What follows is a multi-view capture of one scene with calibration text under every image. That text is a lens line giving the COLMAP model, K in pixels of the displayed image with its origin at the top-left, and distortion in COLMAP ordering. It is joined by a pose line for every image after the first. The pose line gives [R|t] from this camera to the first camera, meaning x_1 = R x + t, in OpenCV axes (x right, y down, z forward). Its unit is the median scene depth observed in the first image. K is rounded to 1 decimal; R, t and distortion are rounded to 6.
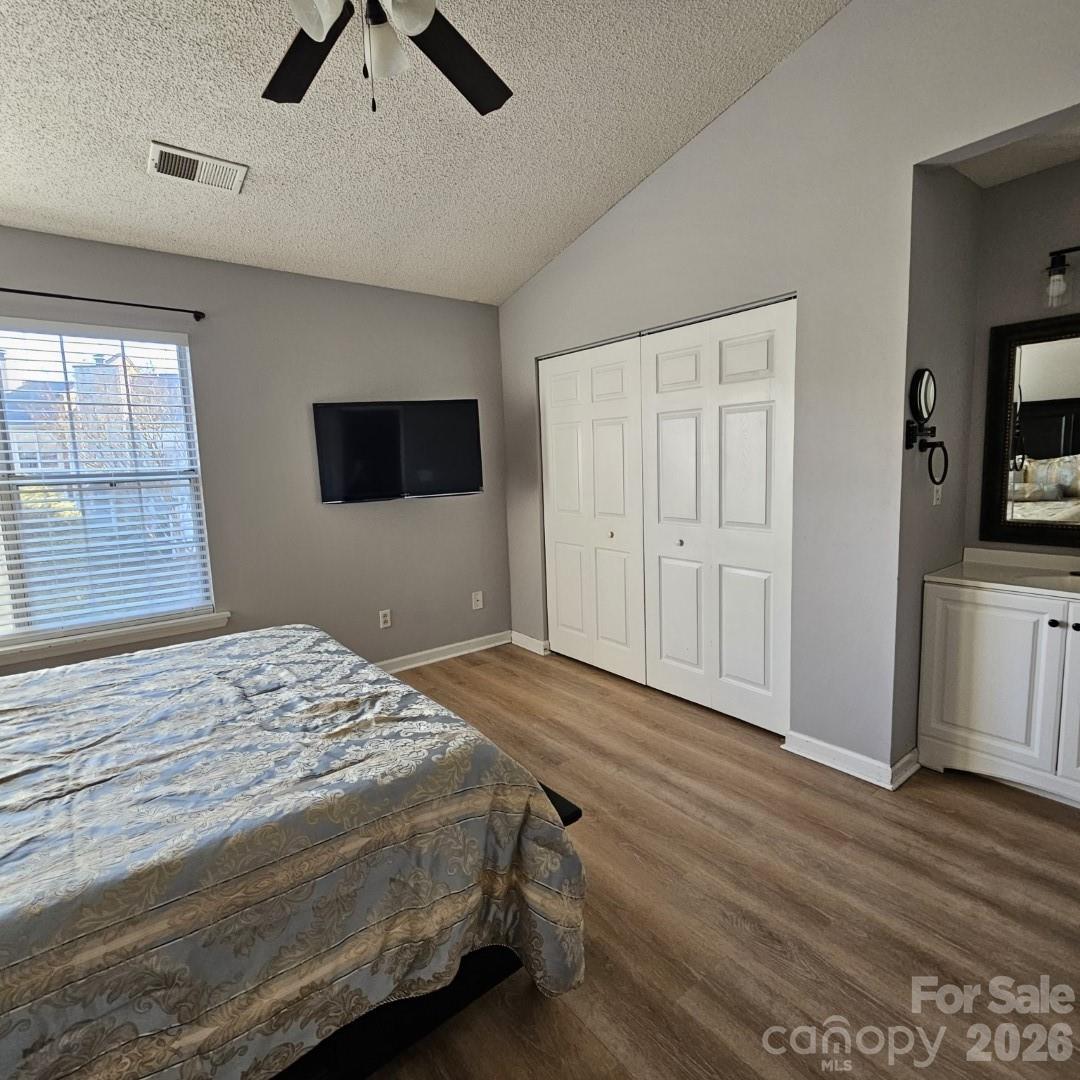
lens RADIAL K [[592.0, 0, 528.7], [0, 592.0, 529.4], [0, 0, 1]] dist [0.002132, -0.003703]
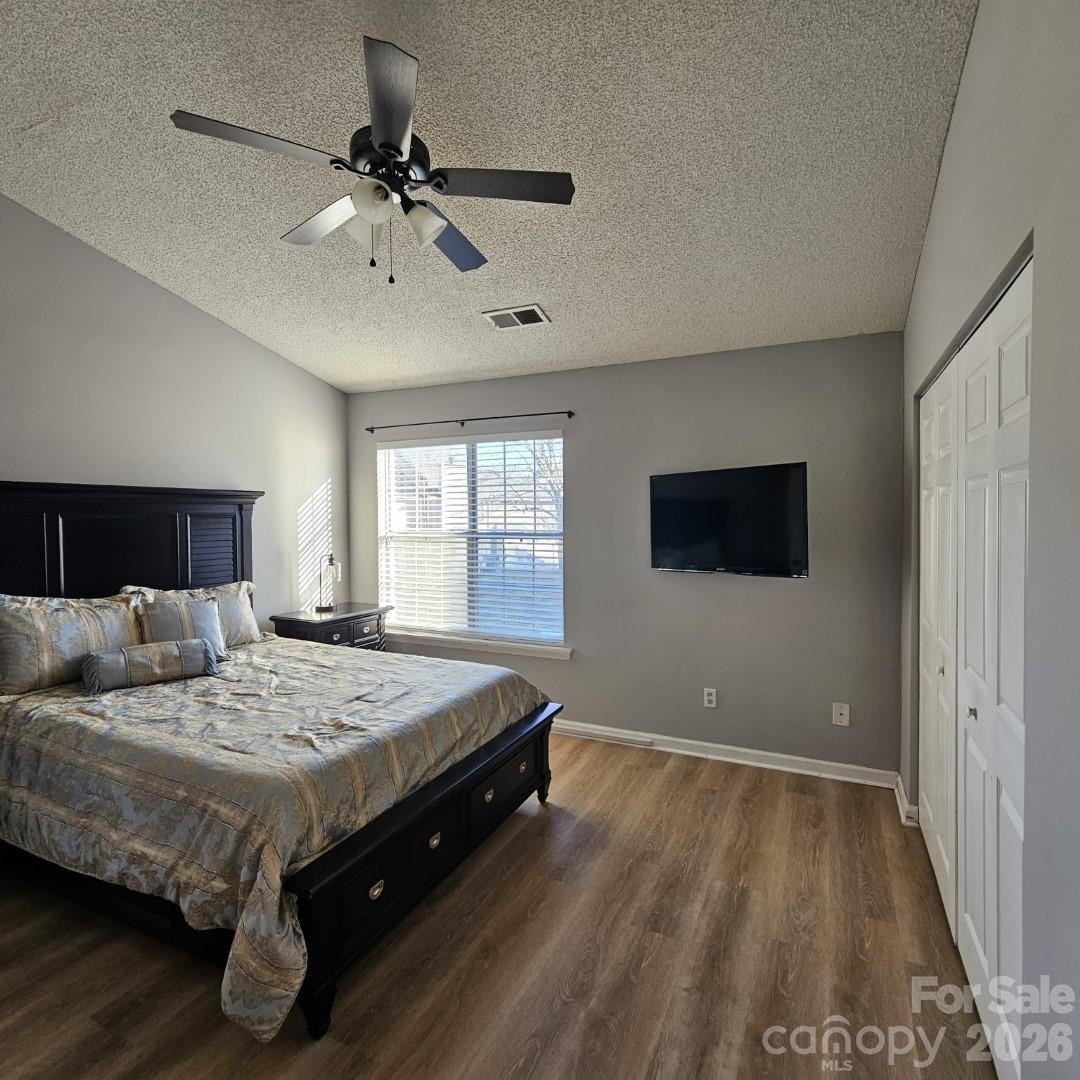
lens RADIAL K [[592.0, 0, 556.3], [0, 592.0, 532.2], [0, 0, 1]] dist [0.002132, -0.003703]
pose [[0.457614, 0.053450, -0.887543, 0.640963], [-0.111988, 0.993707, 0.002103, -0.117343], [0.882070, 0.098432, 0.460720, 0.448742]]
